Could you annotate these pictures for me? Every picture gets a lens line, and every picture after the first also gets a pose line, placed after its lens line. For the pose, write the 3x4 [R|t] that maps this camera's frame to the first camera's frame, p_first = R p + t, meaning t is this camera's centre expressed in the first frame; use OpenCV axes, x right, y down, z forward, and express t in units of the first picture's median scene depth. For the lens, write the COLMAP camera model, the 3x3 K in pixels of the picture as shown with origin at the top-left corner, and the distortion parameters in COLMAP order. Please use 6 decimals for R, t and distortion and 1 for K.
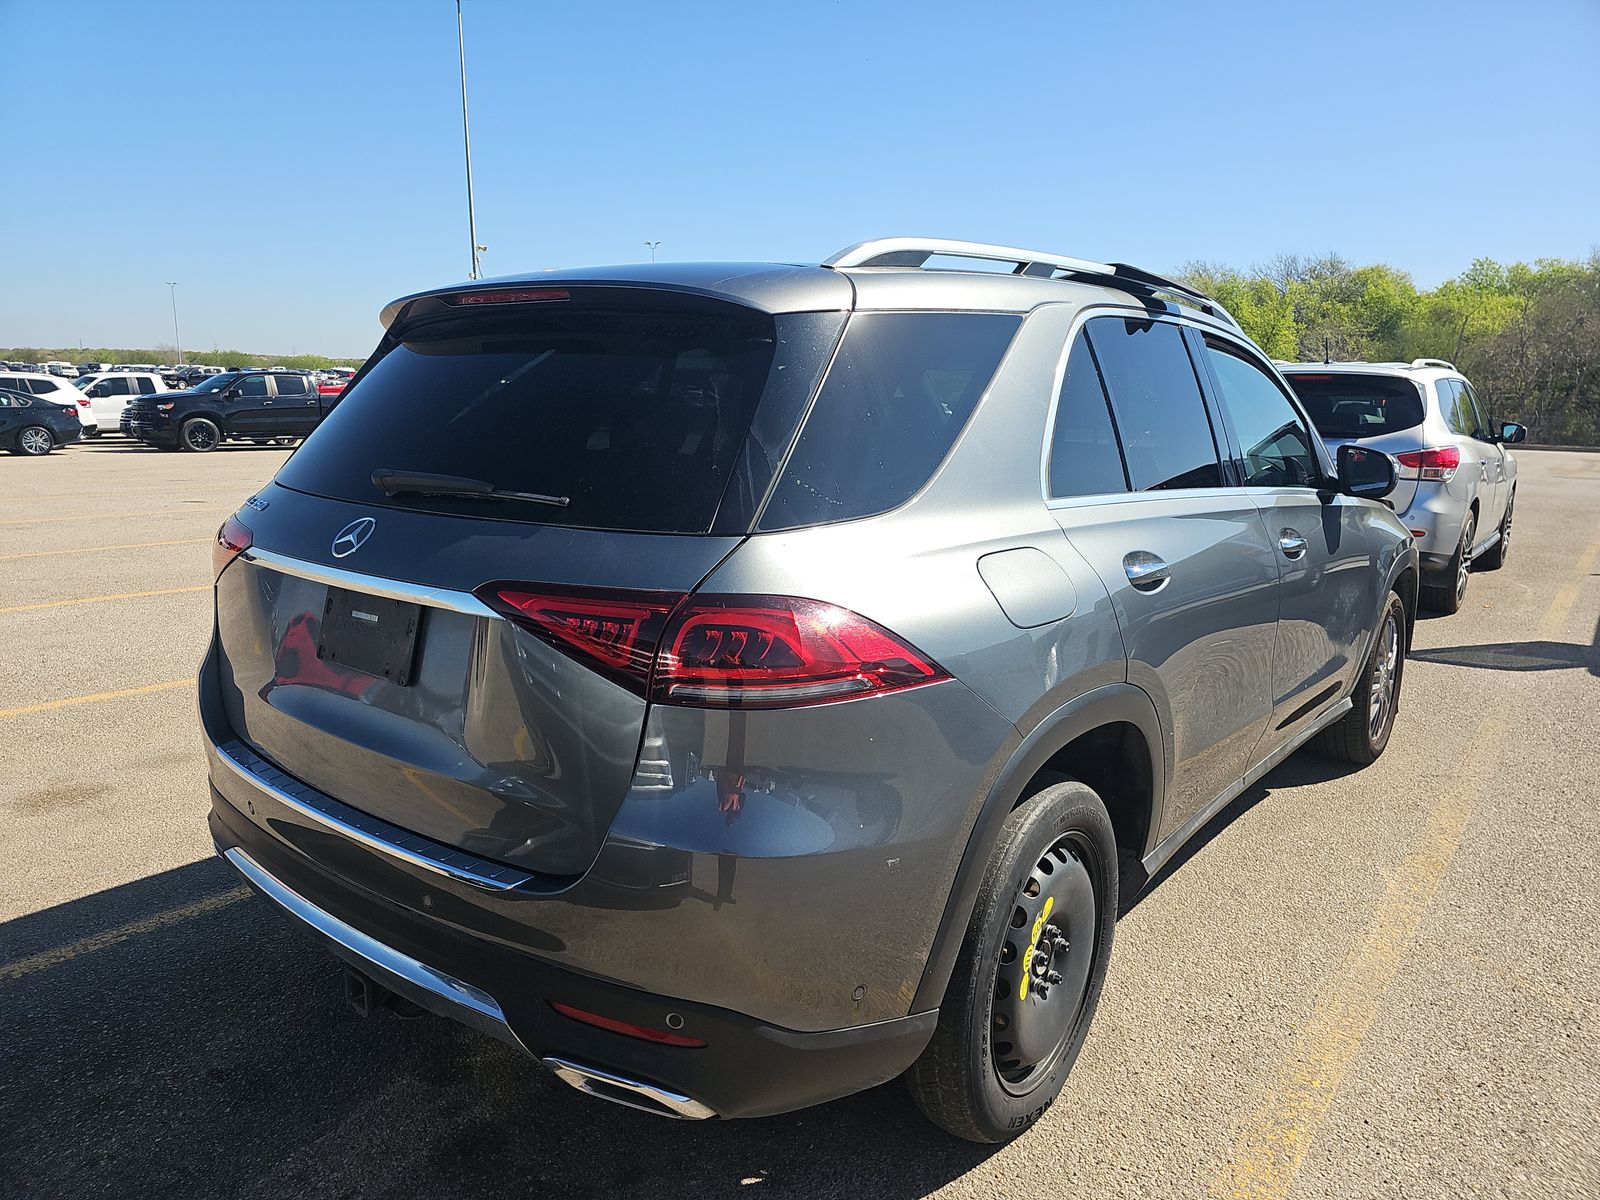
lens RADIAL K [[1048.1, 0, 795.1], [0, 1048.1, 606.5], [0, 0, 1]] dist [0.053330, -0.060374]
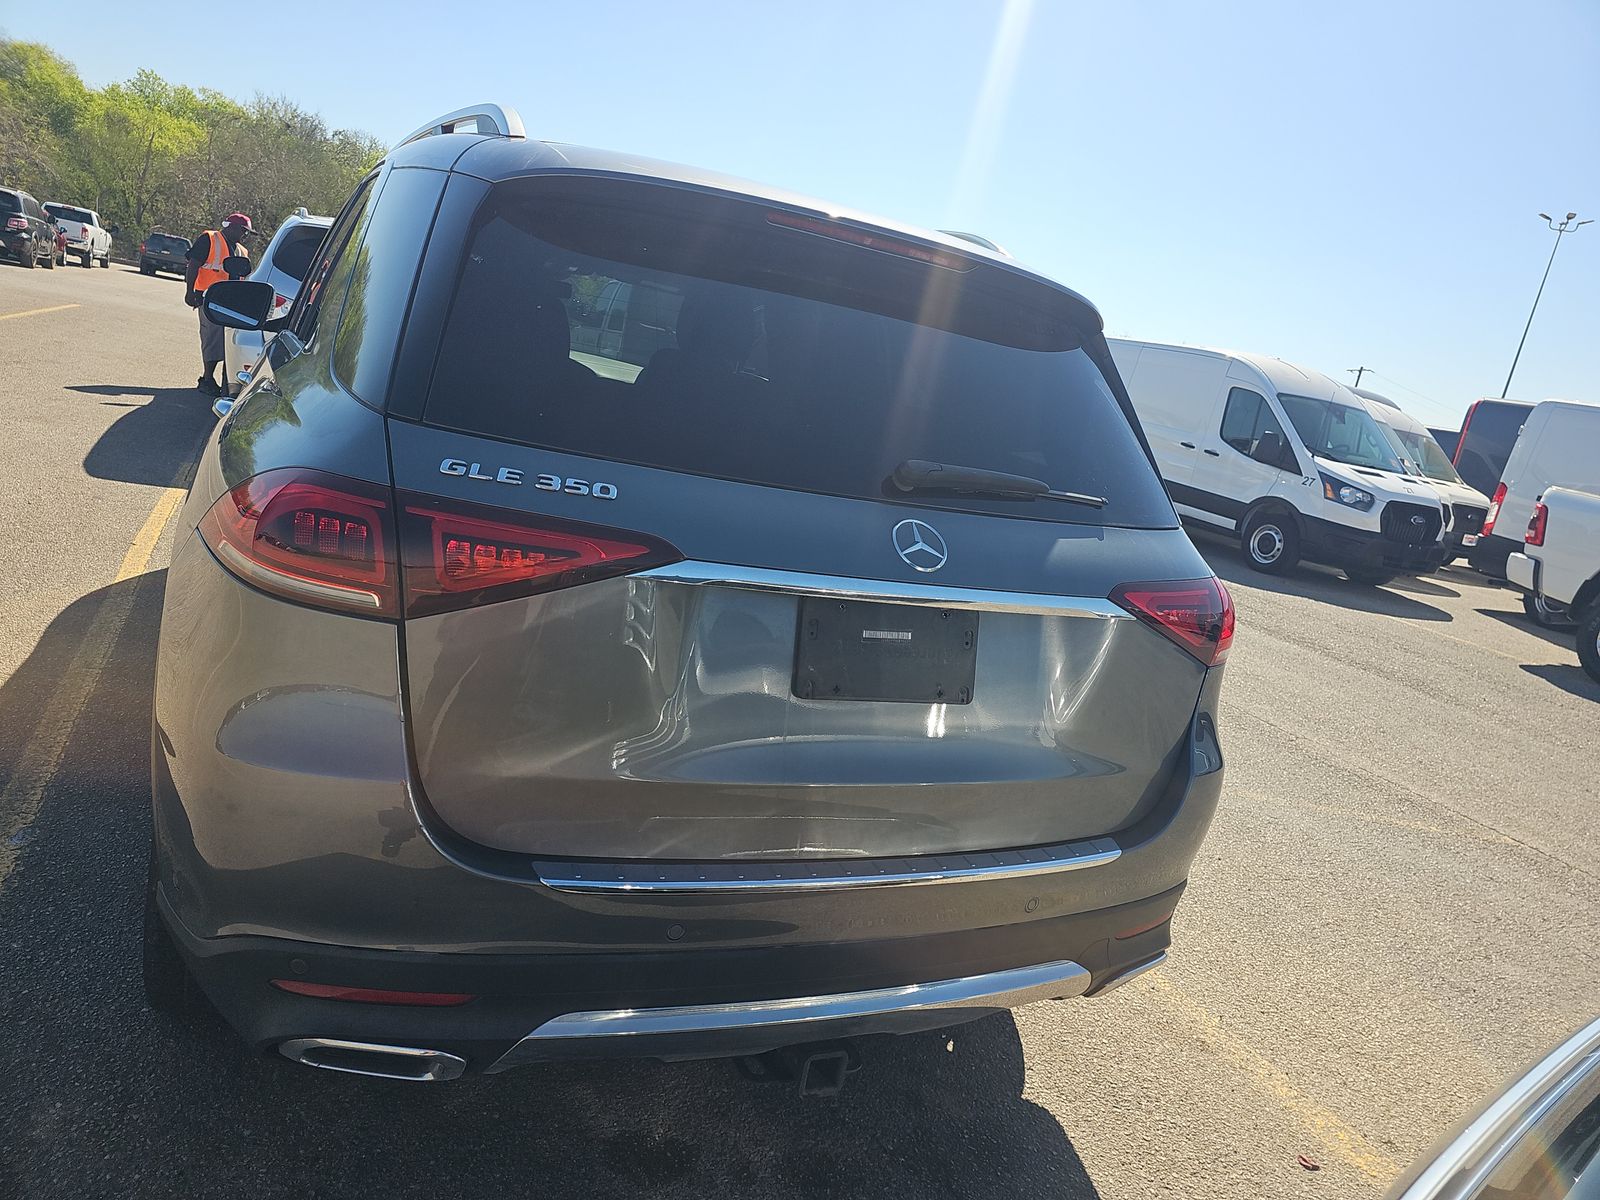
lens RADIAL K [[1037.0, 0, 827.4], [0, 1037.0, 569.6], [0, 0, 1]] dist [0.054472, -0.054316]
pose [[0.420581, -0.111336, 0.900398, -1.136203], [-0.008622, 0.991906, 0.126678, -0.142680], [-0.907214, -0.061042, 0.416217, 0.687396]]
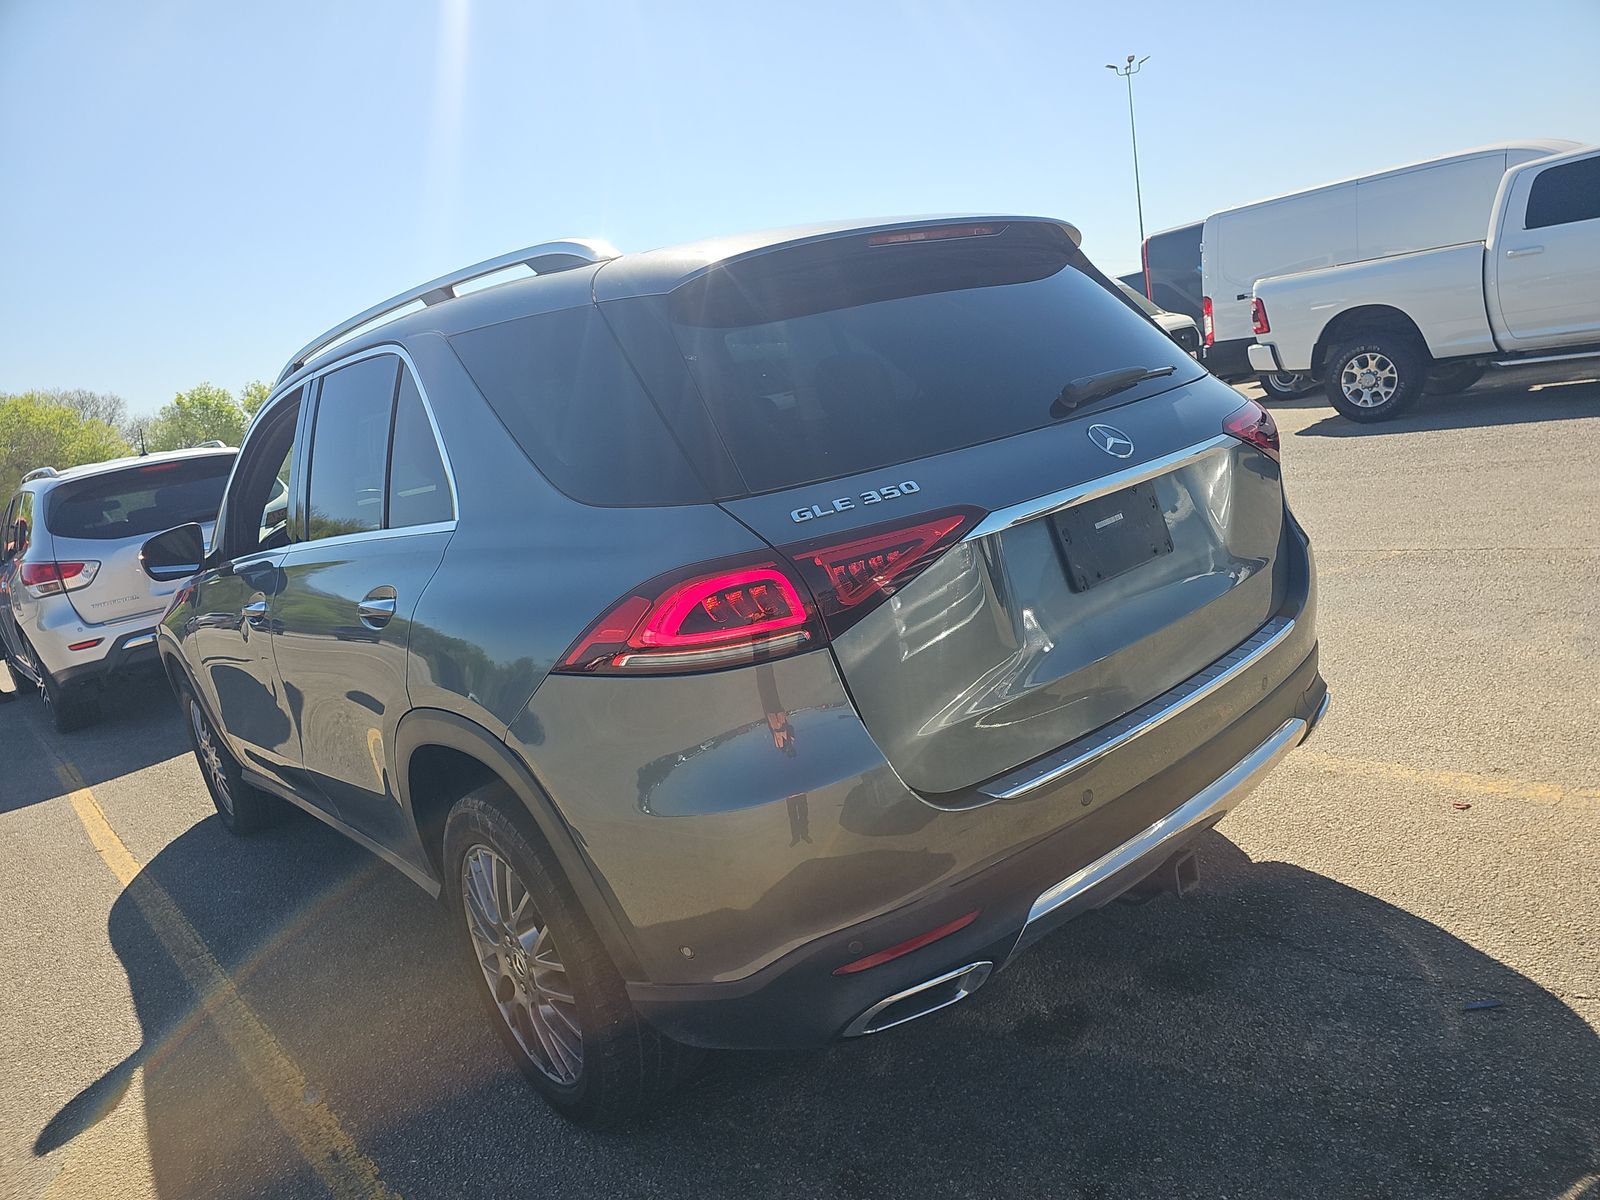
lens RADIAL K [[1048.1, 0, 795.1], [0, 1048.1, 606.5], [0, 0, 1]] dist [0.053330, -0.060374]
pose [[0.164324, -0.243862, 0.955787, -1.427643], [0.368643, 0.913931, 0.169803, -0.197533], [-0.914932, 0.324441, 0.240079, 1.035829]]
